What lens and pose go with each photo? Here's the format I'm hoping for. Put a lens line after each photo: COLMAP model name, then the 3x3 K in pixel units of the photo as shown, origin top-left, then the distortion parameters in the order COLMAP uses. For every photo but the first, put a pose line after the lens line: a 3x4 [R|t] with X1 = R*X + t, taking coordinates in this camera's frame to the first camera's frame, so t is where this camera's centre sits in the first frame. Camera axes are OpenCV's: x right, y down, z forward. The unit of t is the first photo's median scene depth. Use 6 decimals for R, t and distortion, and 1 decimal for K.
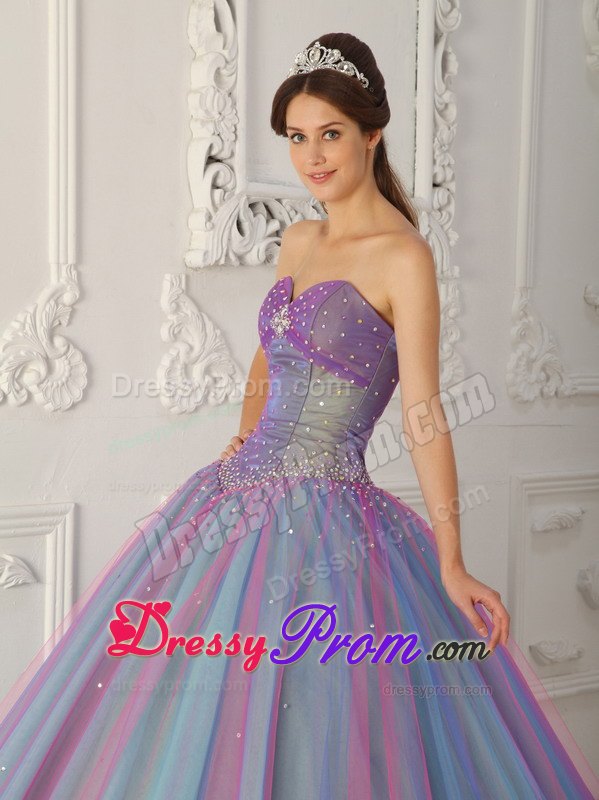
lens RADIAL K [[1623.6, 0, 299.5], [0, 1623.6, 400.0], [0, 0, 1]] dist [0.217059, -0.042493]
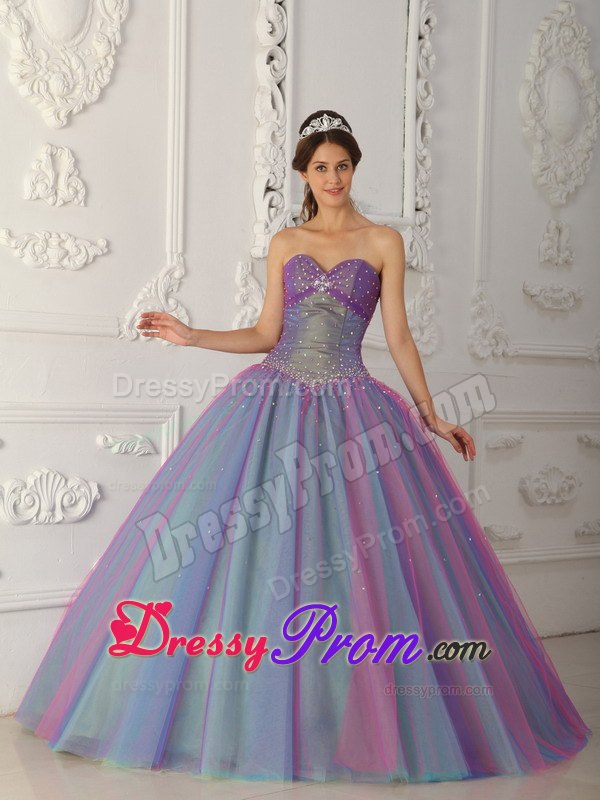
lens RADIAL K [[1560.3, 0, 300.0], [0, 1560.3, 400.0], [0, 0, 1]] dist [0.053381, 0.190101]
pose [[0.999404, 0.004607, -0.034219, 0.027768], [-0.006200, 0.998895, -0.046579, 0.122541], [0.033966, 0.046763, 0.998328, -0.476087]]
